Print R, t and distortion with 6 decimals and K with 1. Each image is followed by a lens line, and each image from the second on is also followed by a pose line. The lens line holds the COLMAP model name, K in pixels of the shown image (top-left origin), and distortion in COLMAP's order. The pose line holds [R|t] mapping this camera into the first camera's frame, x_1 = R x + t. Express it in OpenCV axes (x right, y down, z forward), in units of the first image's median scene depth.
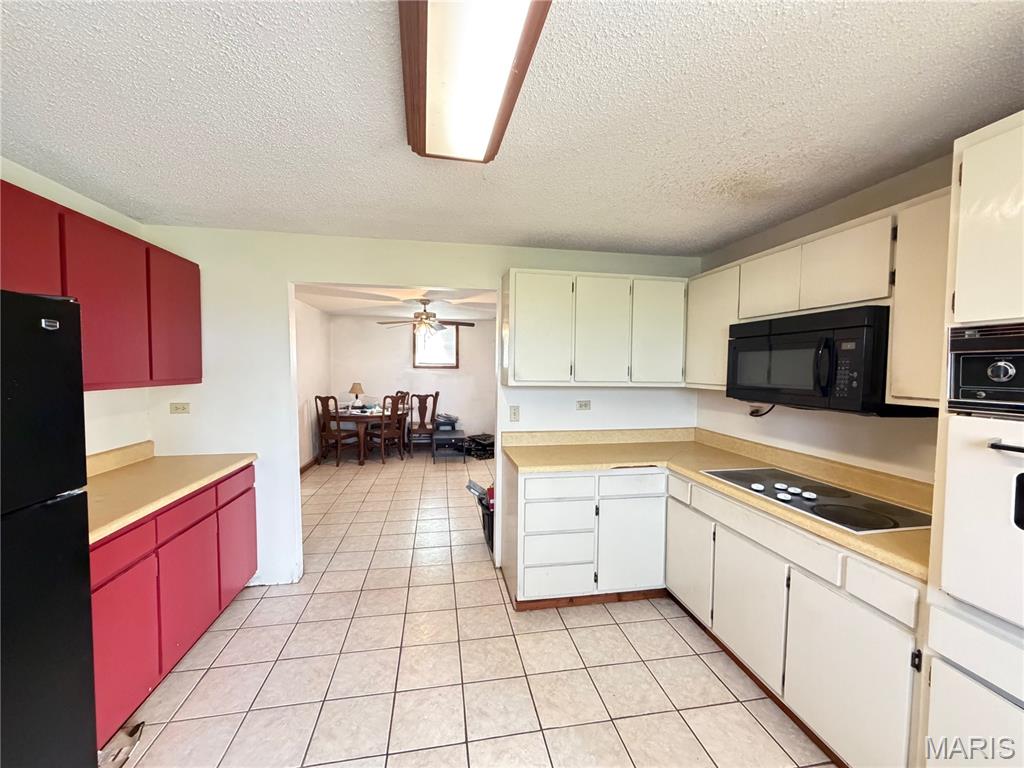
lens RADIAL K [[407.3, 0, 508.0], [0, 407.3, 384.4], [0, 0, 1]] dist [0.001018, 0.000012]
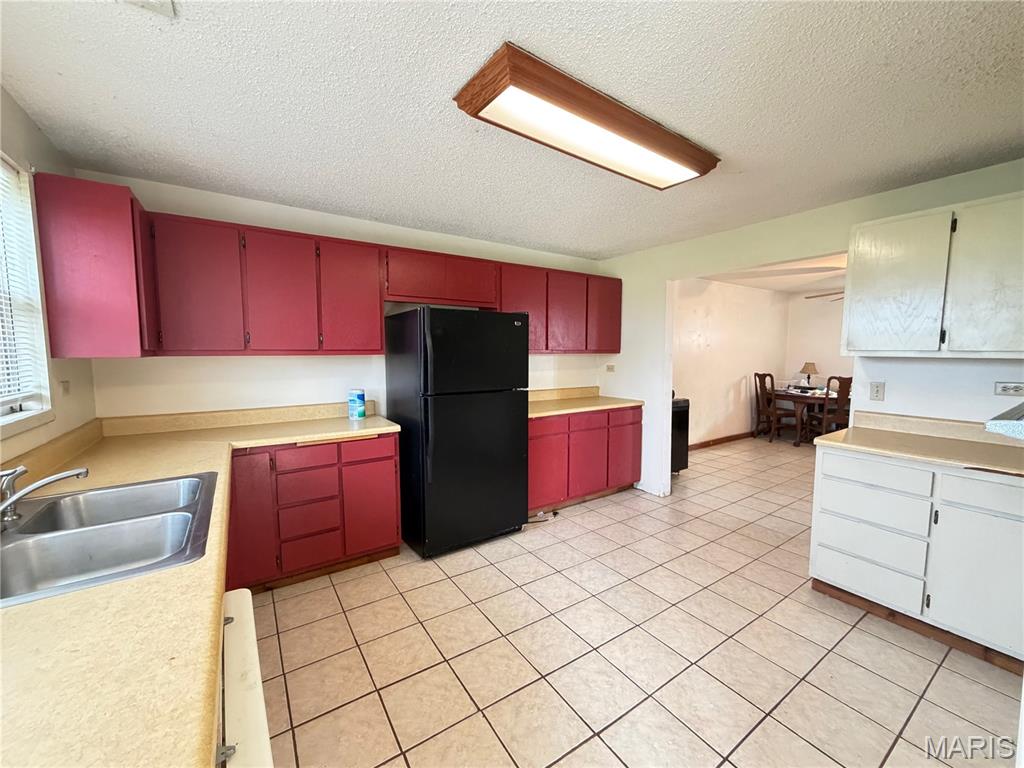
lens RADIAL K [[407.3, 0, 508.0], [0, 407.3, 384.4], [0, 0, 1]] dist [0.001018, 0.000012]
pose [[0.403257, 0.068340, -0.912531, 0.545077], [-0.035186, 0.997628, 0.059163, 0.039384], [0.914410, 0.008250, 0.404705, -0.052615]]
